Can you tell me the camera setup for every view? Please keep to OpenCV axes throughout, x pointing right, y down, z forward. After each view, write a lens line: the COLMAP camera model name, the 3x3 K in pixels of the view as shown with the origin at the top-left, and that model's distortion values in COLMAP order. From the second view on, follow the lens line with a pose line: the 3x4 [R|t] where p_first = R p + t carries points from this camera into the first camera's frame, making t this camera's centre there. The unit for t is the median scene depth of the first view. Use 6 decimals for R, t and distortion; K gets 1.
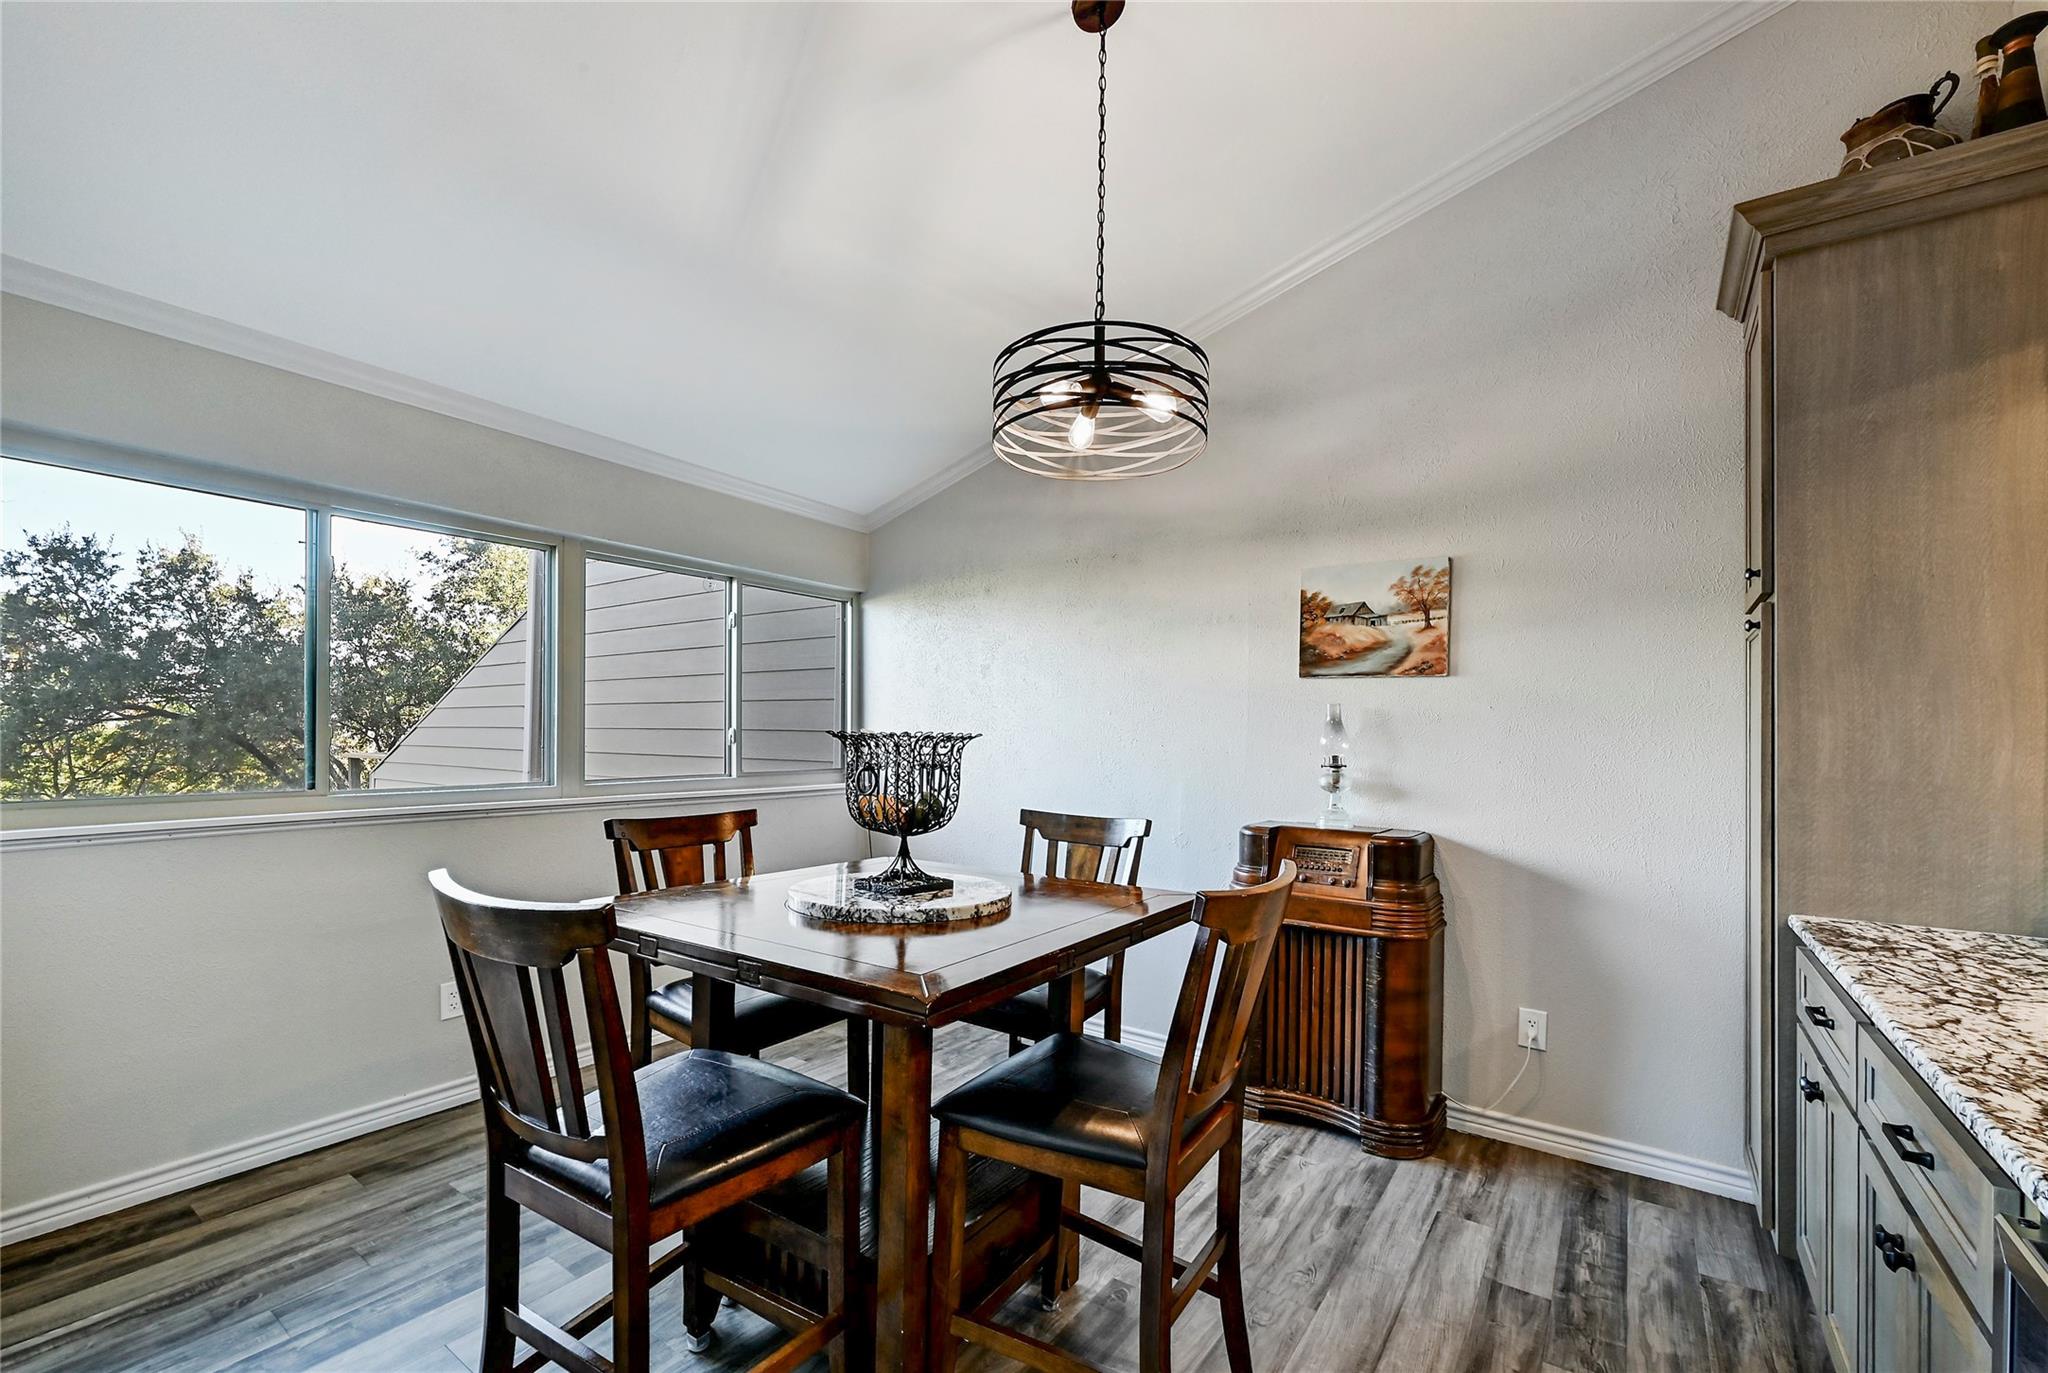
lens RADIAL K [[856.4, 0, 1026.6], [0, 856.4, 724.4], [0, 0, 1]] dist [-0.002553, -0.000069]
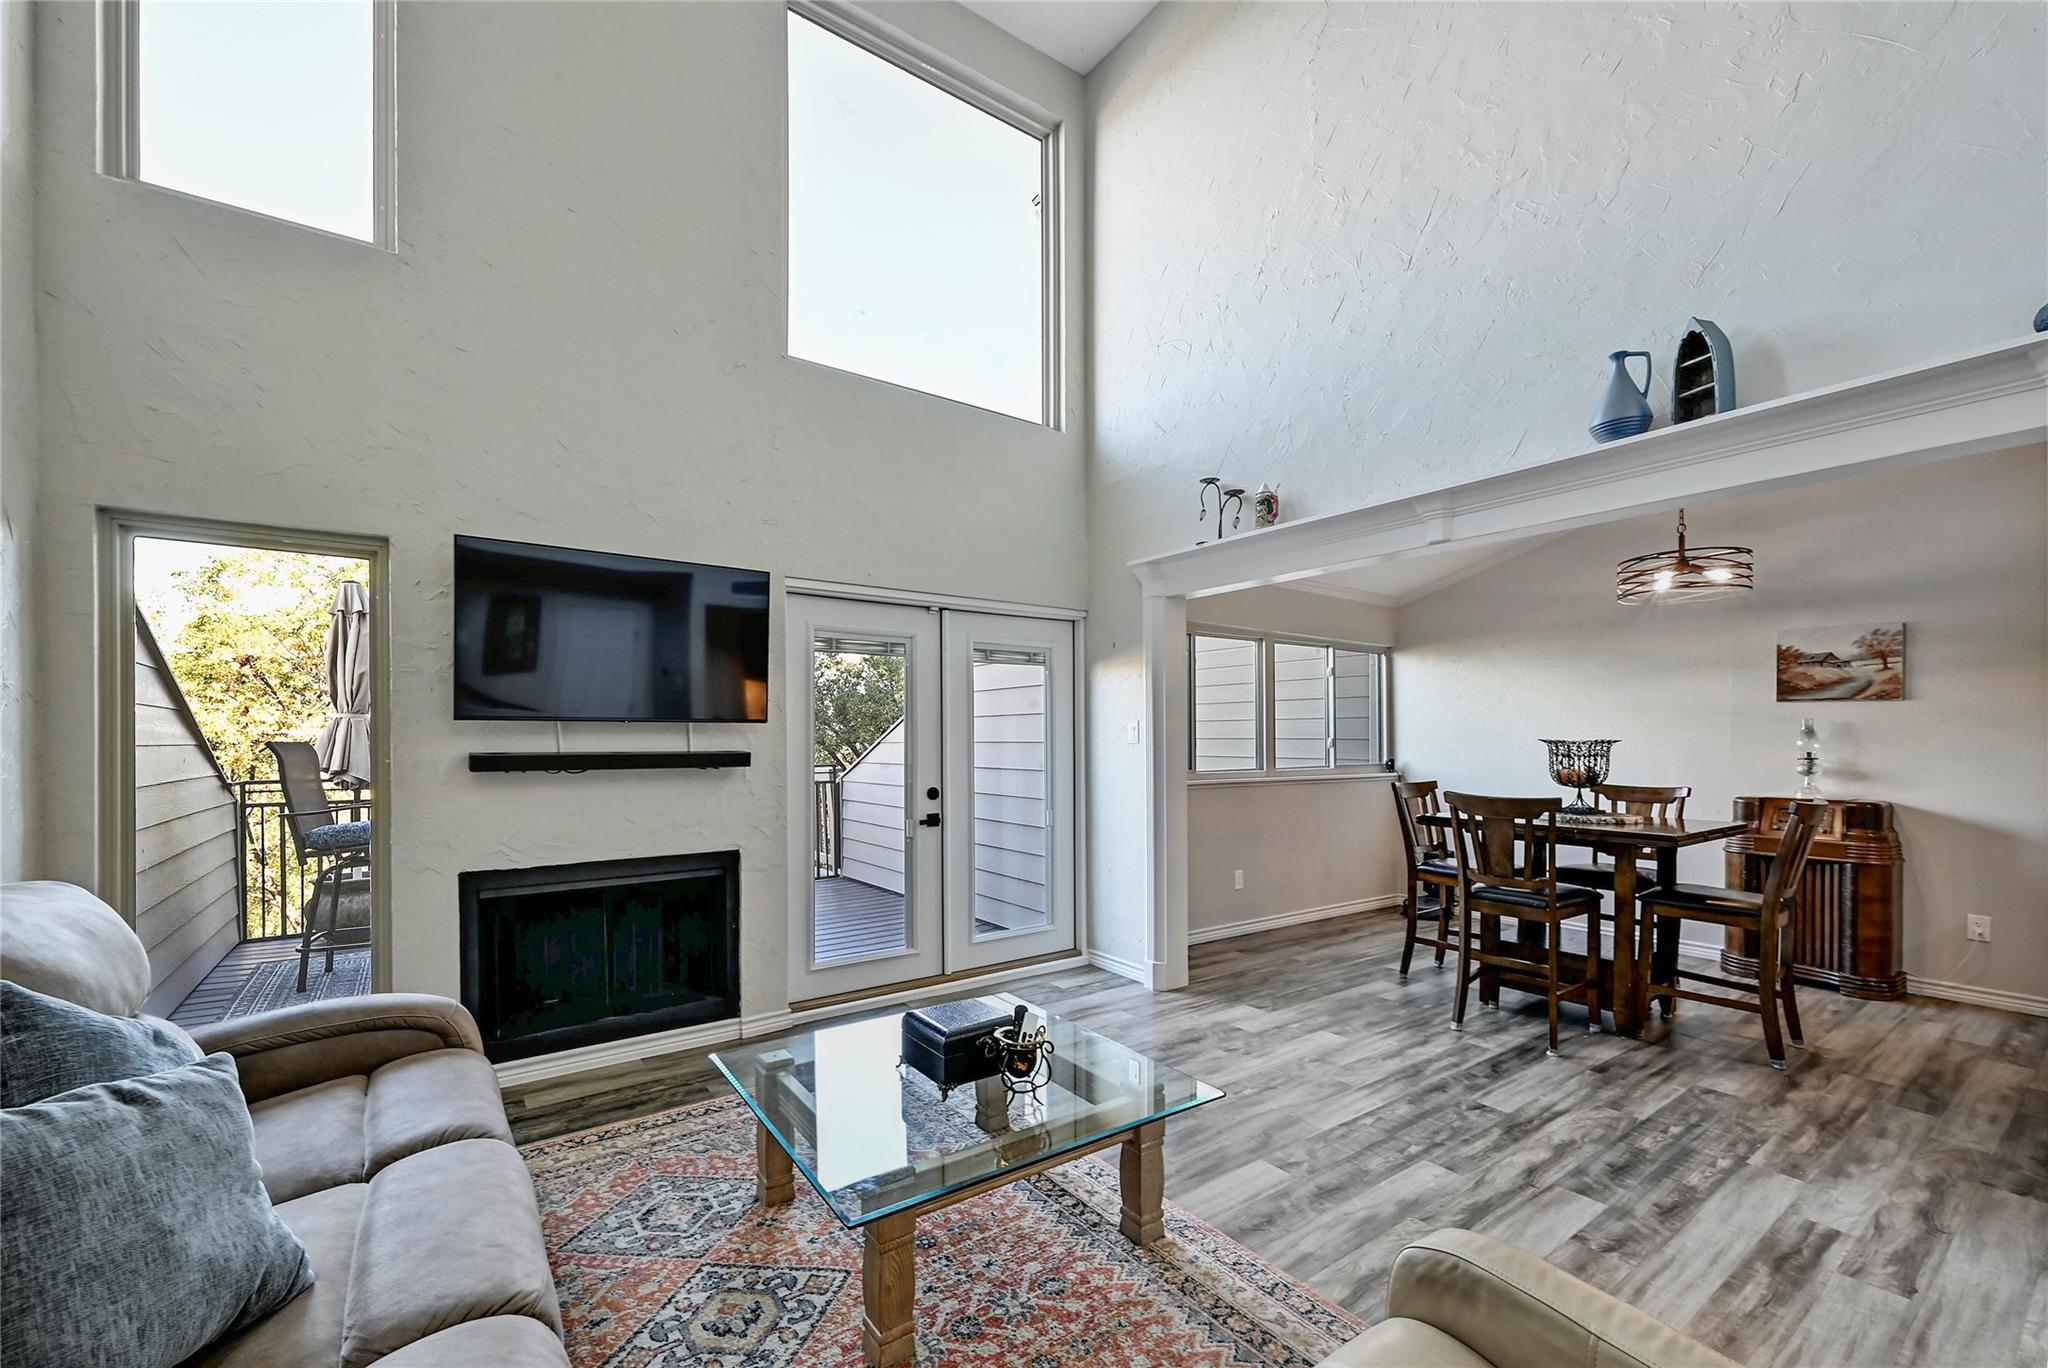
lens RADIAL K [[833.7, 0, 1017.5], [0, 833.7, 730.7], [0, 0, 1]] dist [-0.000138, -0.000159]
pose [[0.944136, -0.011900, -0.329342, -0.517008], [0.011370, 0.999929, -0.003534, -0.013855], [0.329361, -0.000408, 0.944204, -0.937358]]
